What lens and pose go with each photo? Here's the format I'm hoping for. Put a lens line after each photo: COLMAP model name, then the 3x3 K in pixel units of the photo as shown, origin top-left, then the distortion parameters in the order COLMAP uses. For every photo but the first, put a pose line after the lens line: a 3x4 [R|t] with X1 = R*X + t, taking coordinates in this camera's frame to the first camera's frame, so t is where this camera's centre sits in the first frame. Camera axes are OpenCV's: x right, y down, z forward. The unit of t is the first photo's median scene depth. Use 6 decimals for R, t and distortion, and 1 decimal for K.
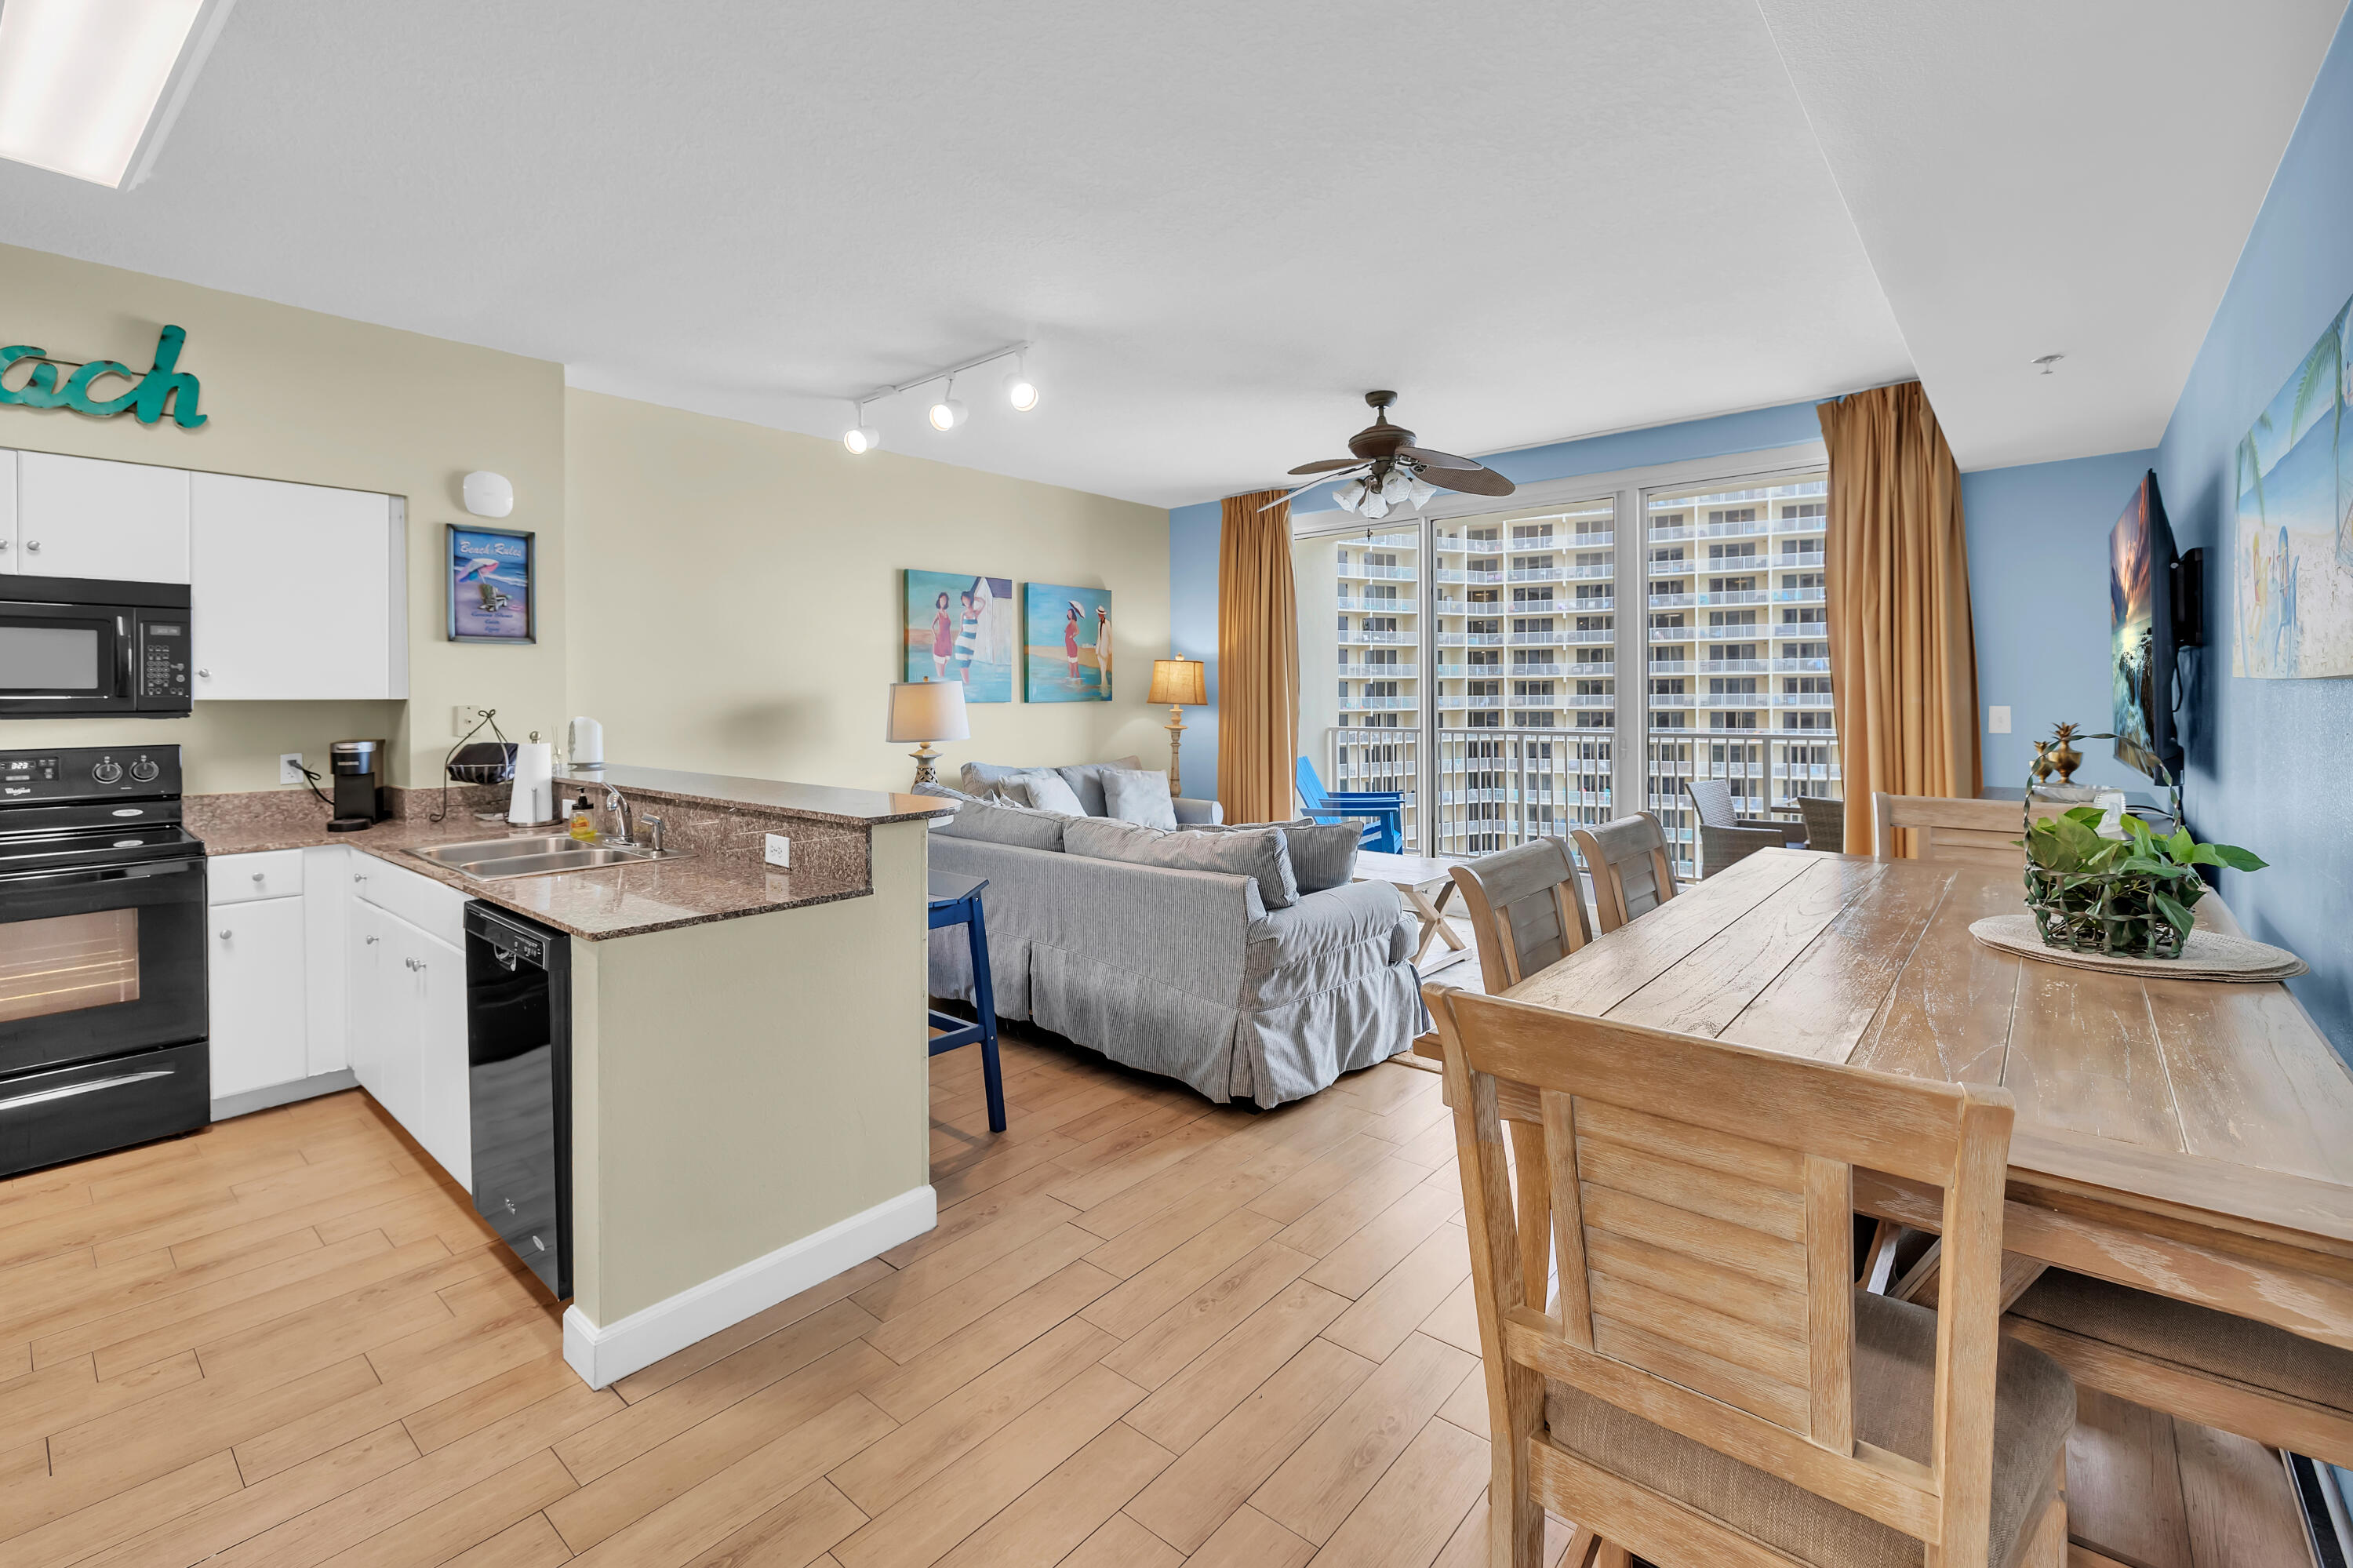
lens RADIAL K [[1026.9, 0, 1169.6], [0, 1026.9, 700.5], [0, 0, 1]] dist [0.001417, -0.000160]
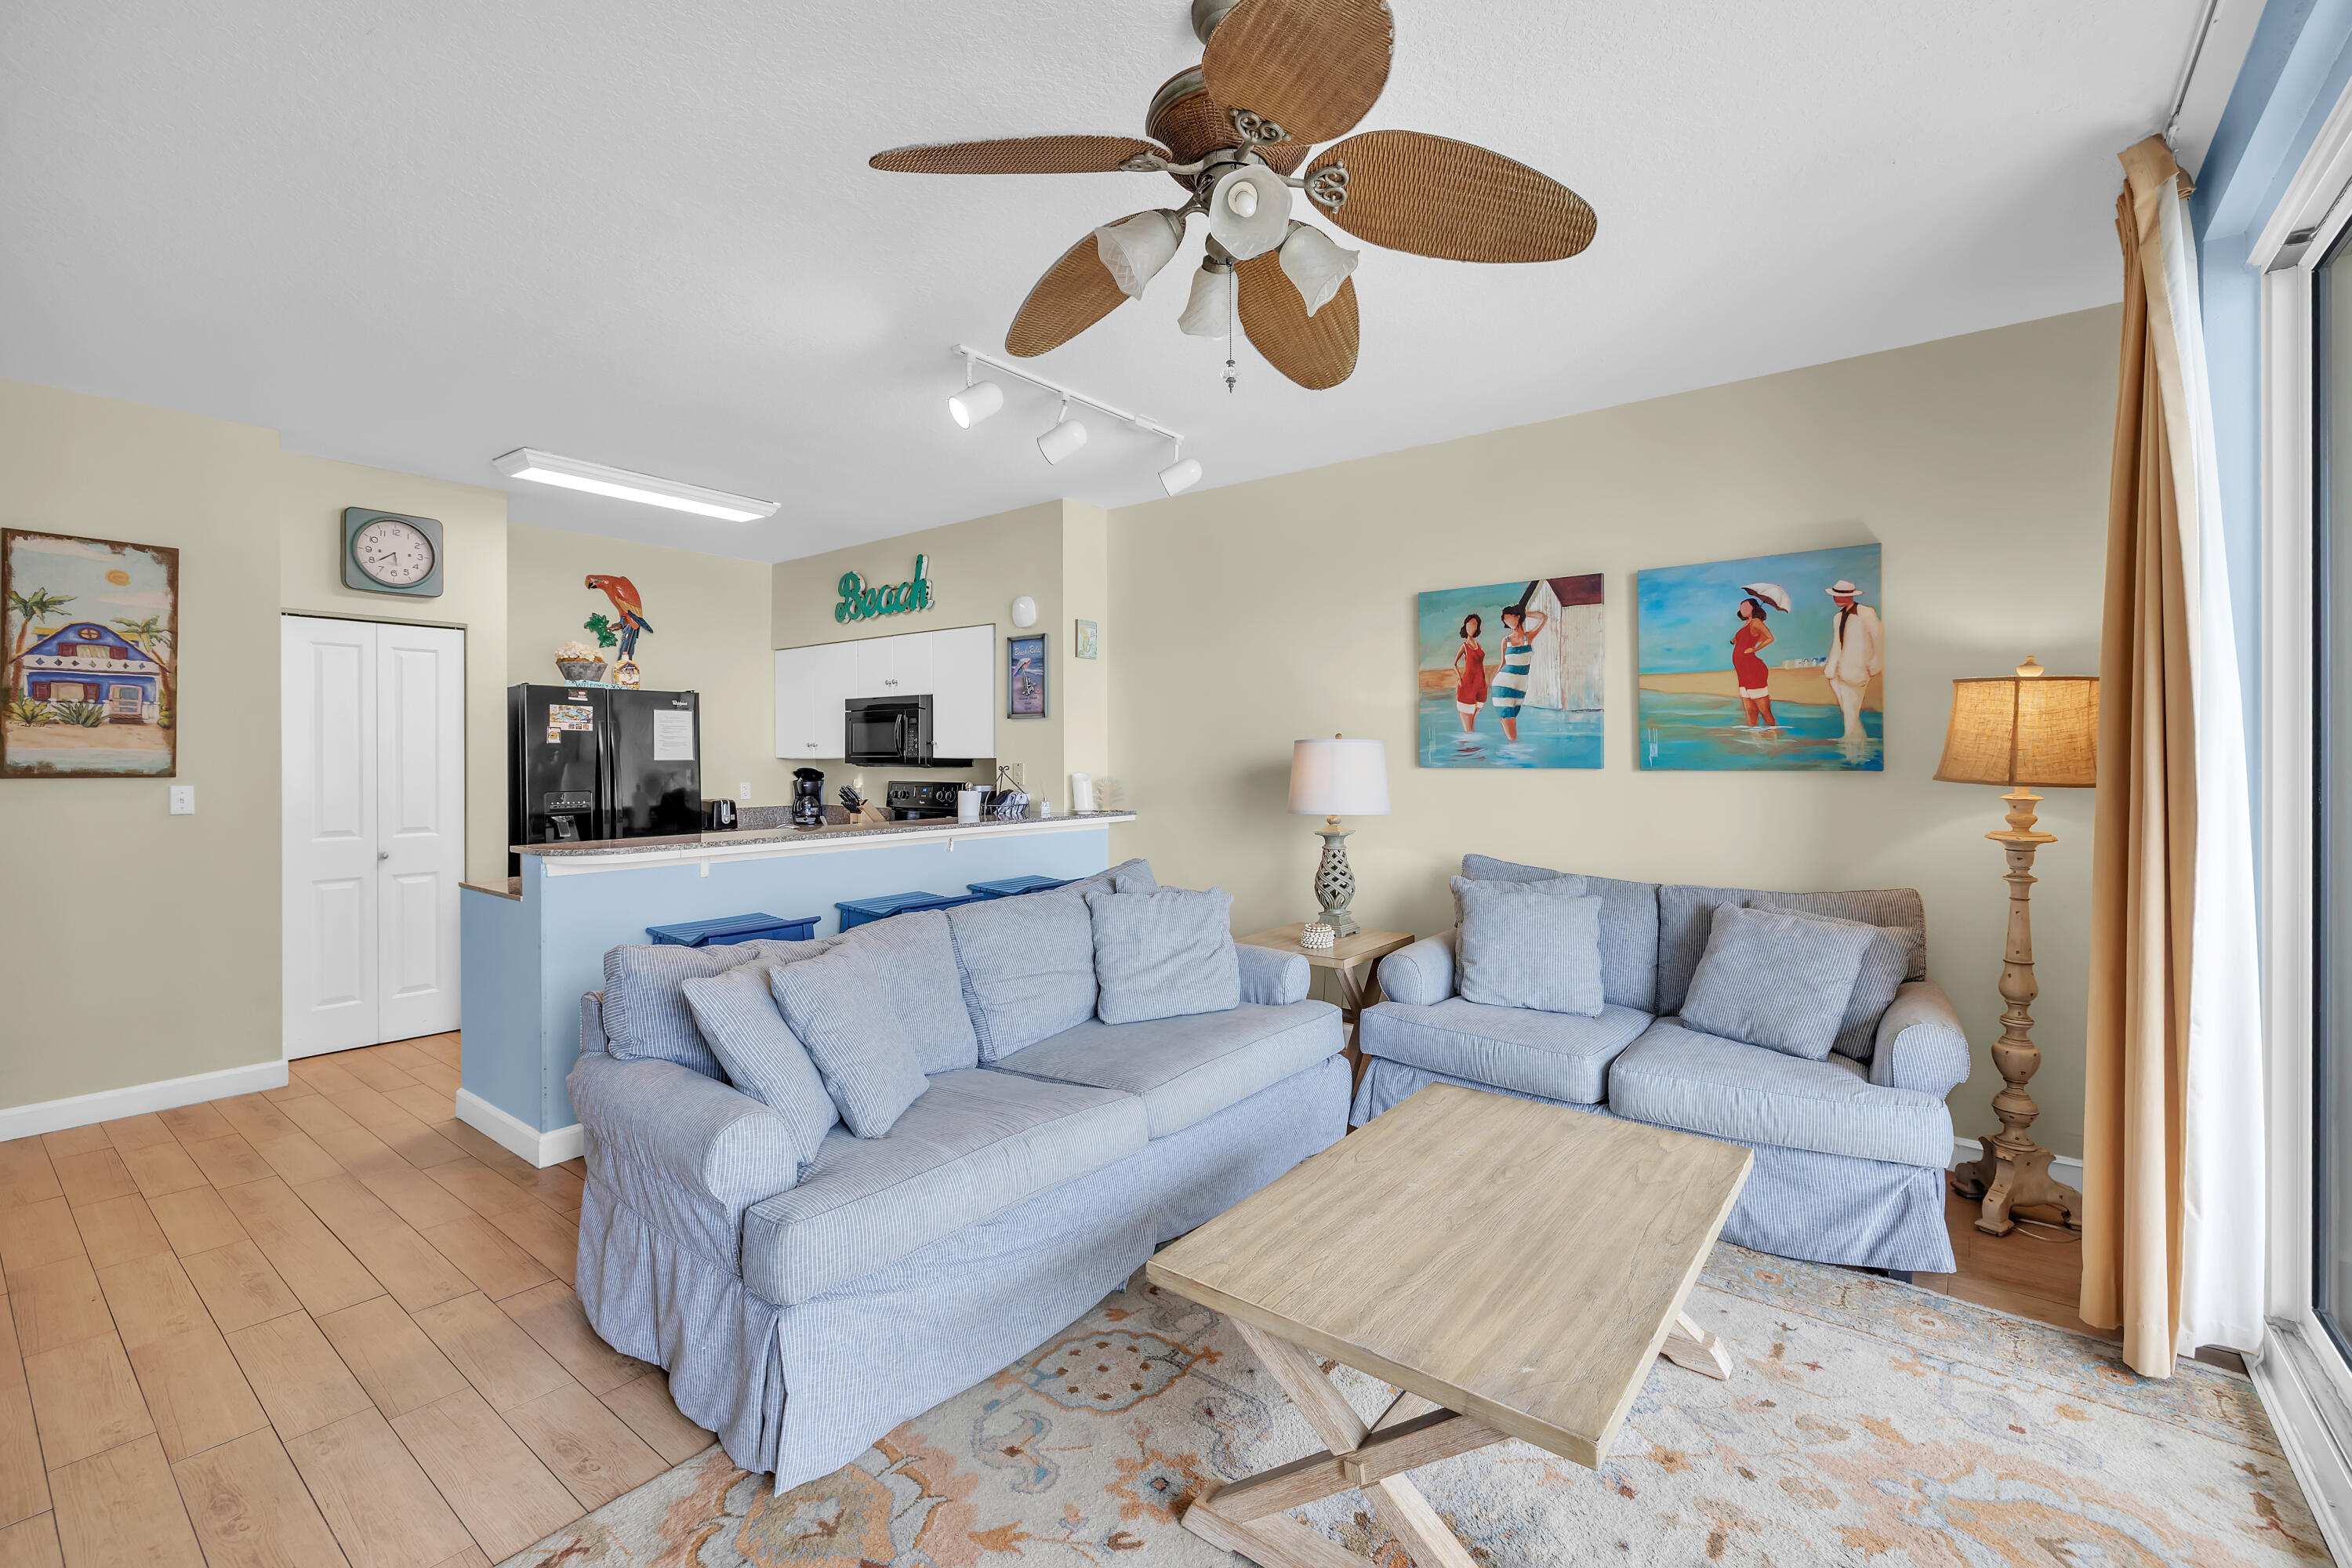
lens RADIAL K [[1003.4, 0, 1176.9], [0, 1003.4, 753.7], [0, 0, 1]] dist [0.002097, 0.000064]
pose [[0.051326, 0.010267, -0.998629, 0.746400], [-0.000937, 0.999947, 0.010233, -0.023150], [0.998681, 0.000411, 0.051333, 1.196043]]
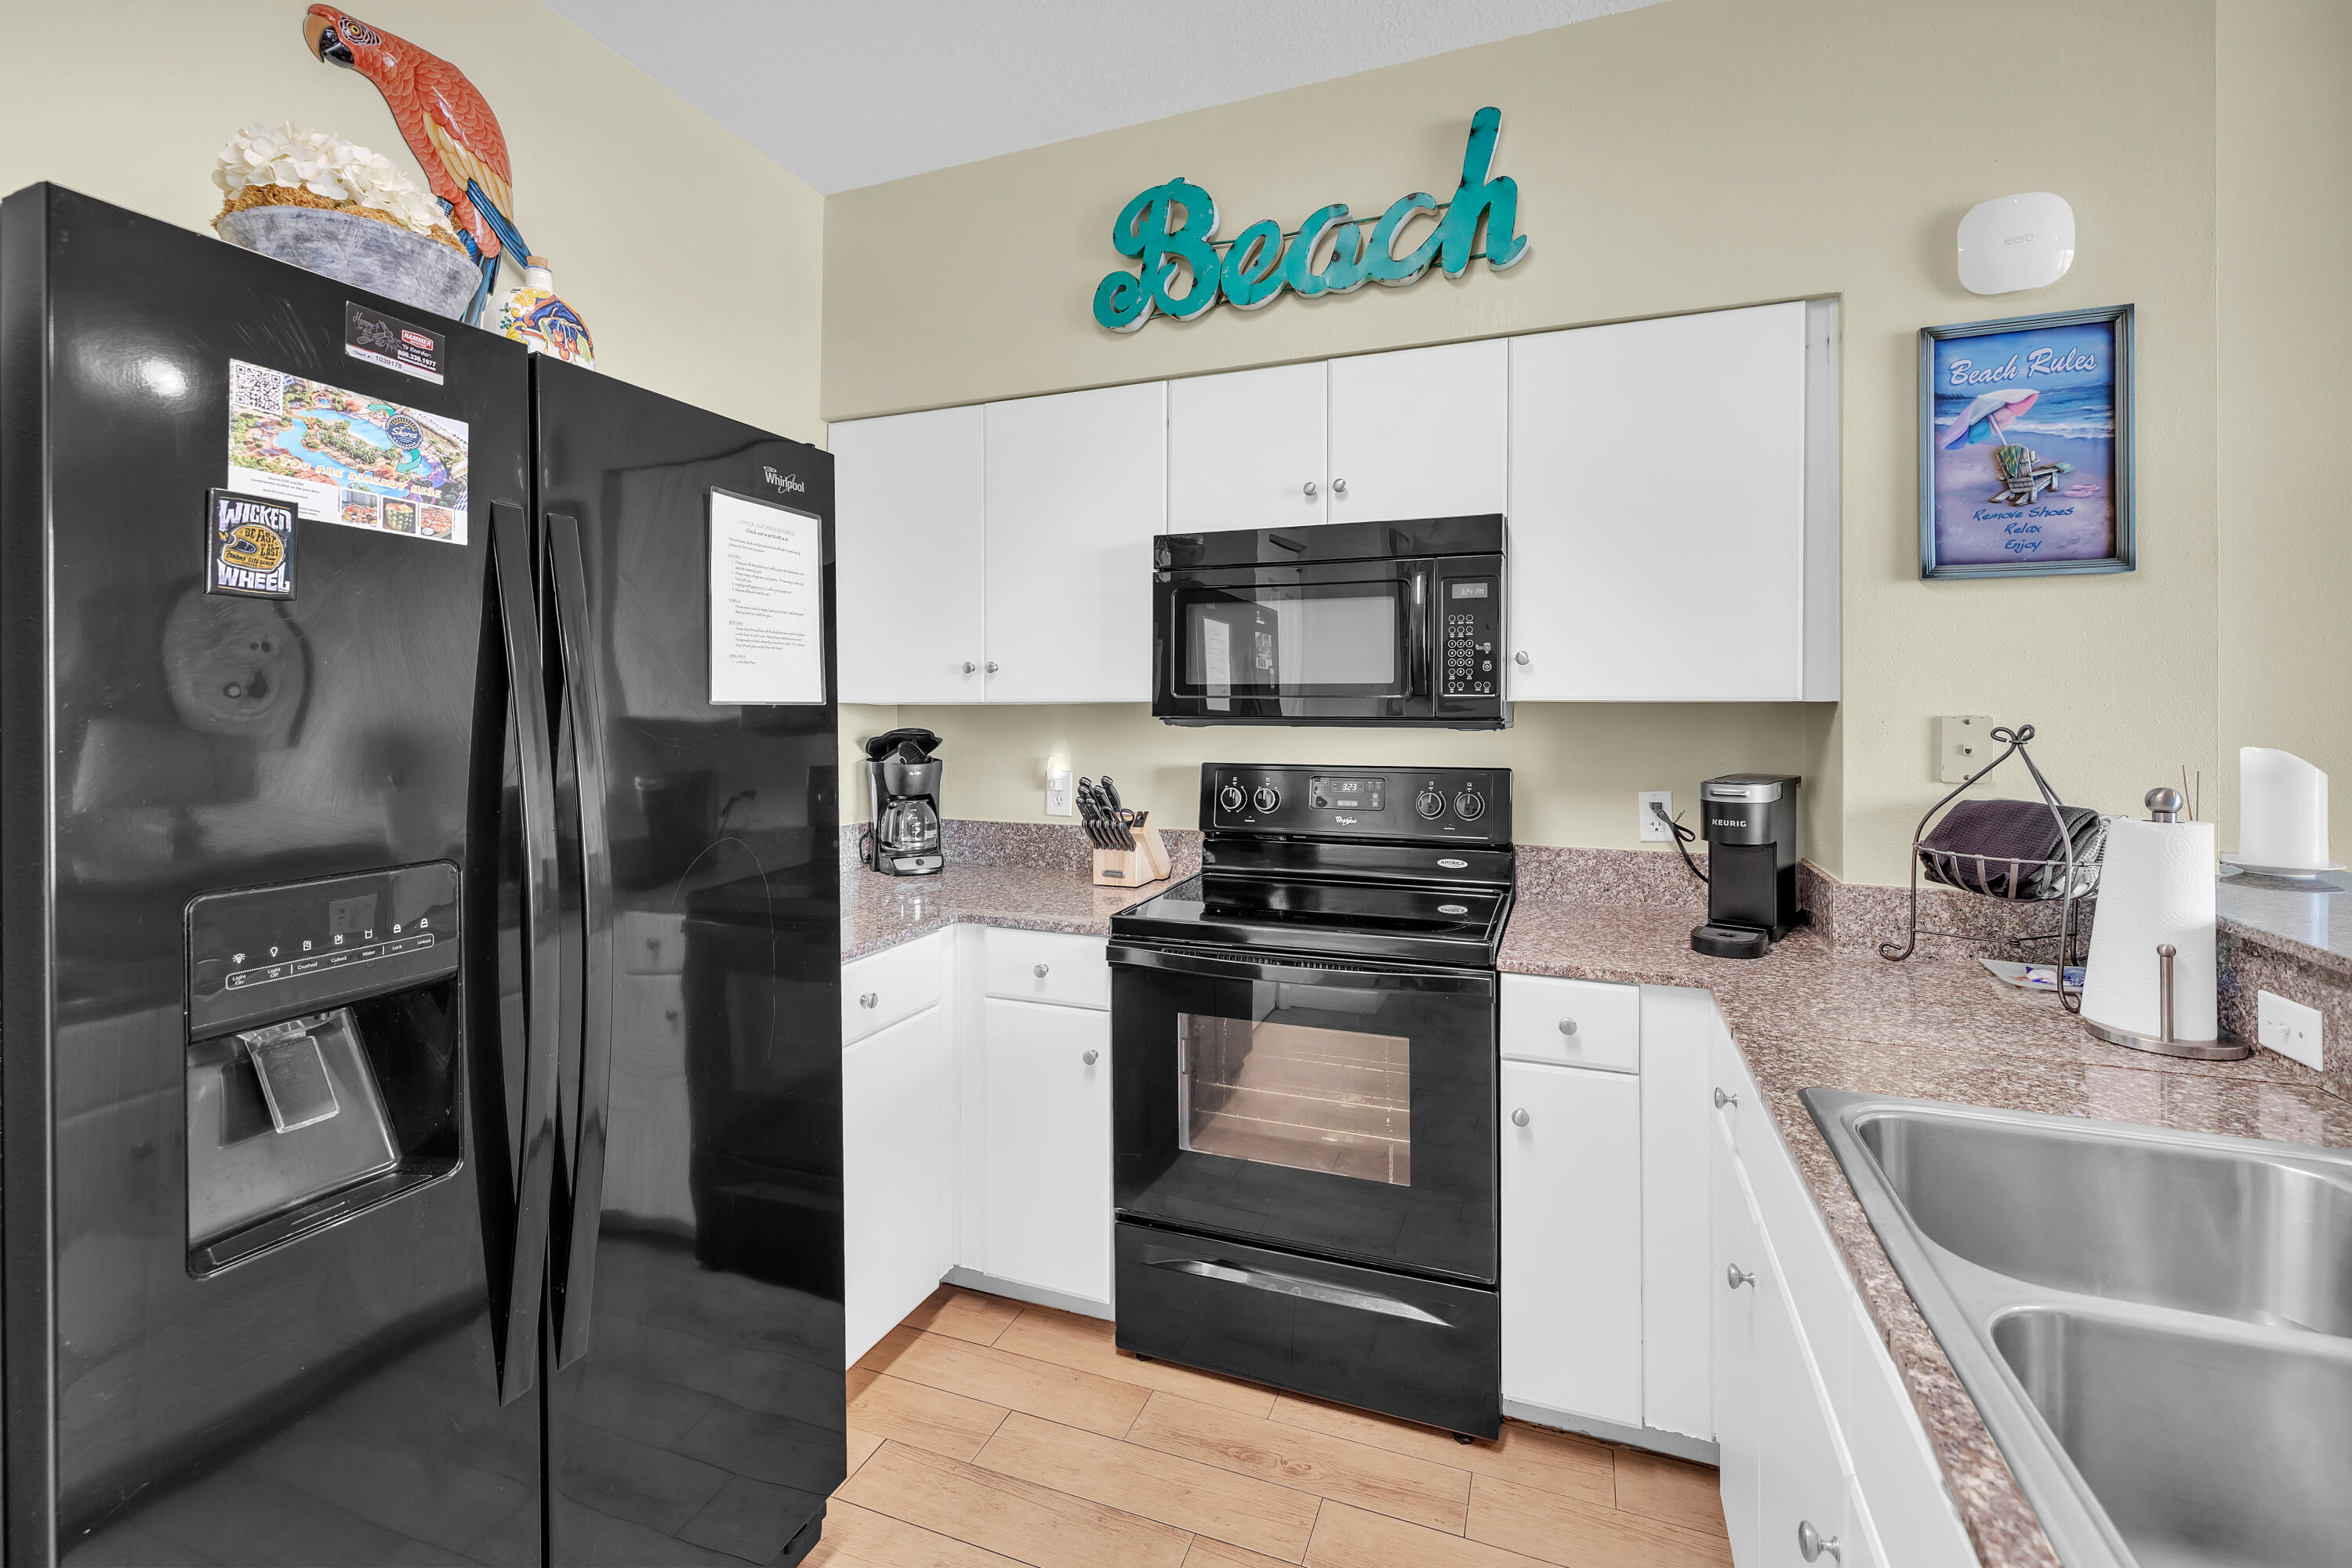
lens RADIAL K [[1026.4, 0, 1169.1], [0, 1026.4, 700.5], [0, 0, 1]] dist [0.001417, -0.000160]
pose [[0.331041, 0.000955, -0.943616, -0.382258], [-0.007116, 0.999974, -0.001484, 0.001363], [0.943589, 0.007206, 0.331039, 0.533301]]
